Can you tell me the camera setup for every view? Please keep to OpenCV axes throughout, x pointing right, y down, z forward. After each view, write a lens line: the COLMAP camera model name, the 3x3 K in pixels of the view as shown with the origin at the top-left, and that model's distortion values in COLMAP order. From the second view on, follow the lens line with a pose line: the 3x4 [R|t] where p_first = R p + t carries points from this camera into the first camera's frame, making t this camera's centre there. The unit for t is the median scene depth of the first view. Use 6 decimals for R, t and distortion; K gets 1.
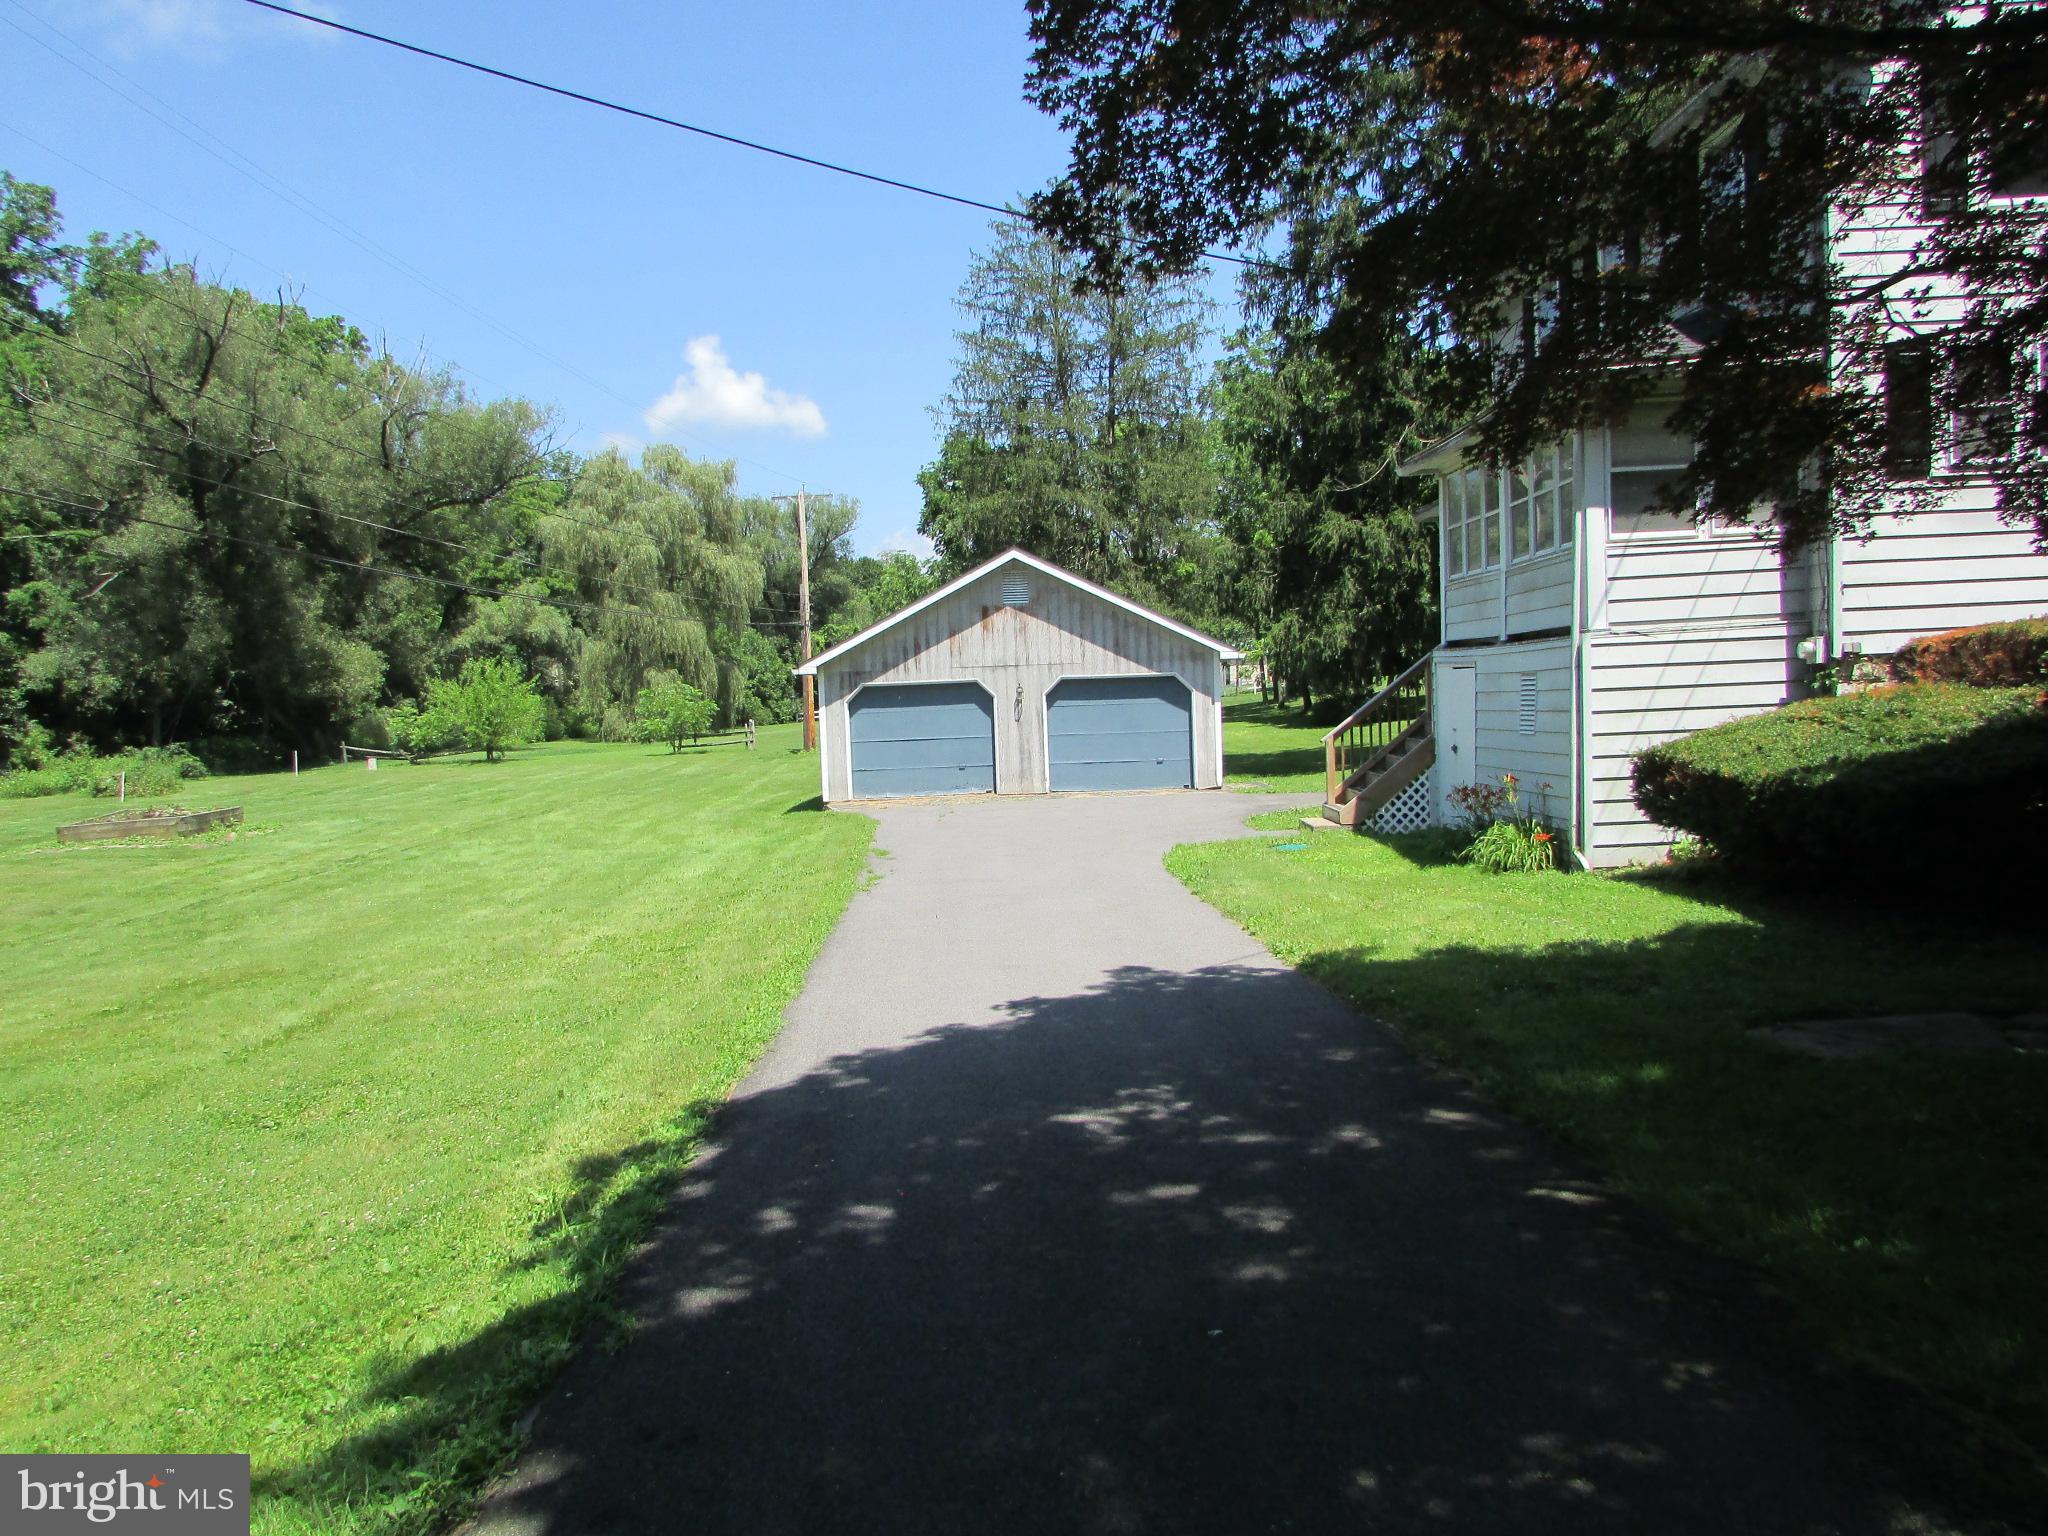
lens RADIAL K [[1430.2, 0, 1024.6], [0, 1430.2, 751.1], [0, 0, 1]] dist [-0.039193, 0.012862]
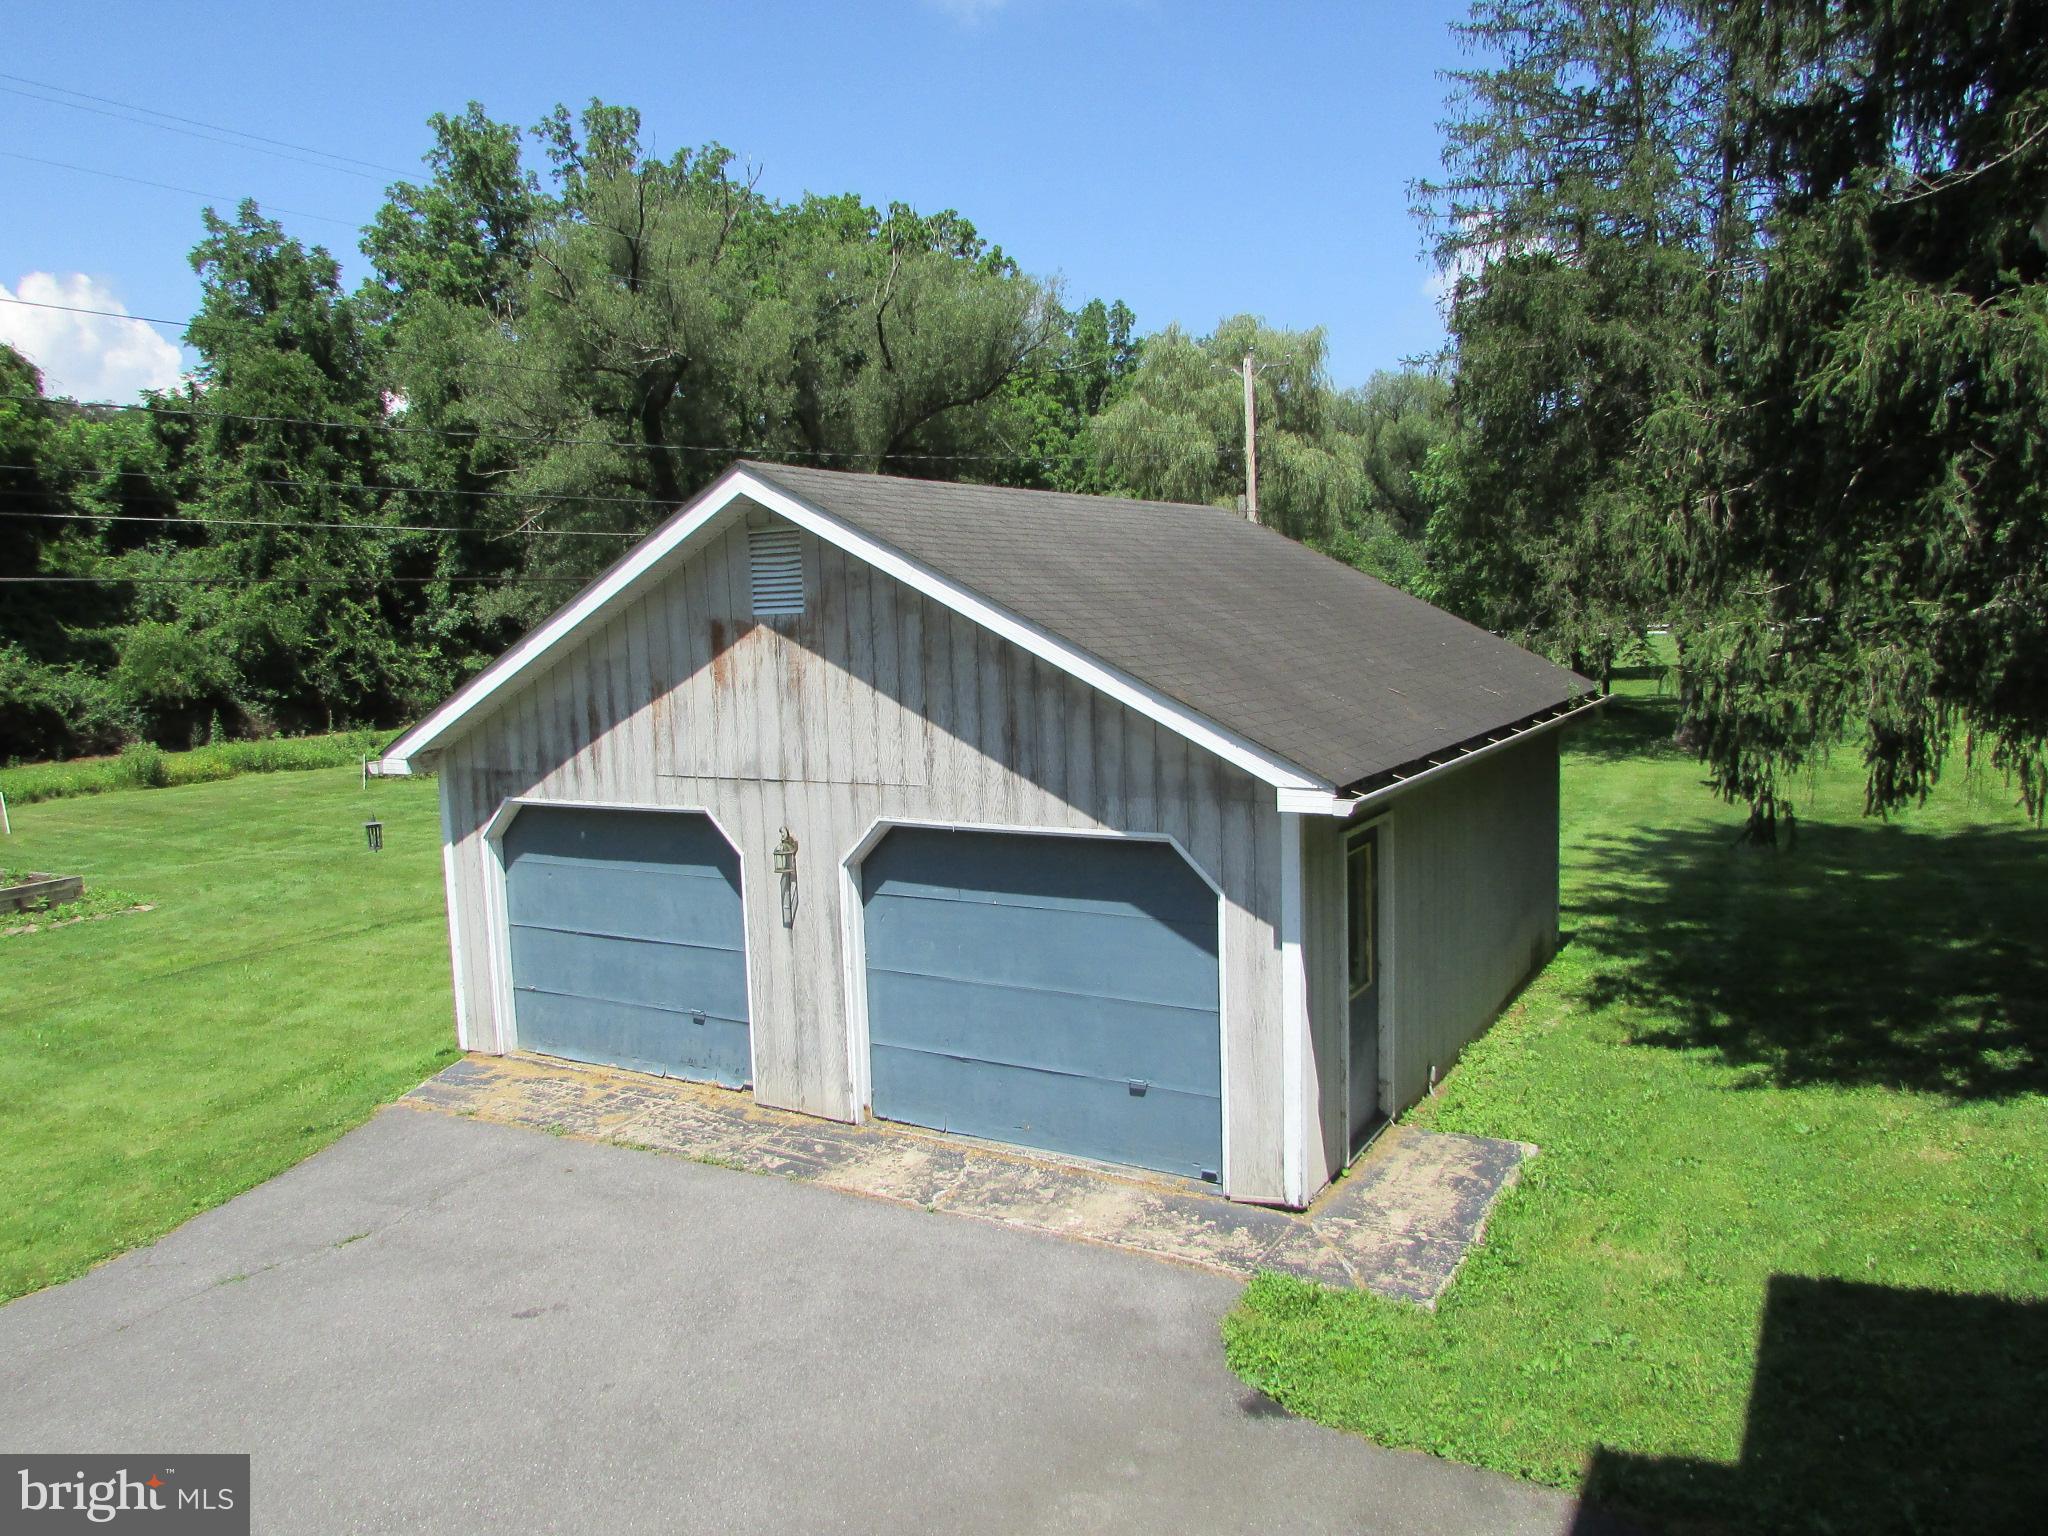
lens RADIAL K [[1430.2, 0, 1021.7], [0, 1430.2, 760.1], [0, 0, 1]] dist [-0.039193, 0.012862]
pose [[0.858186, 0.059064, -0.509929, 0.239284], [-0.015770, 0.995923, 0.088817, -0.099724], [0.513096, -0.068180, 0.855619, 0.711468]]
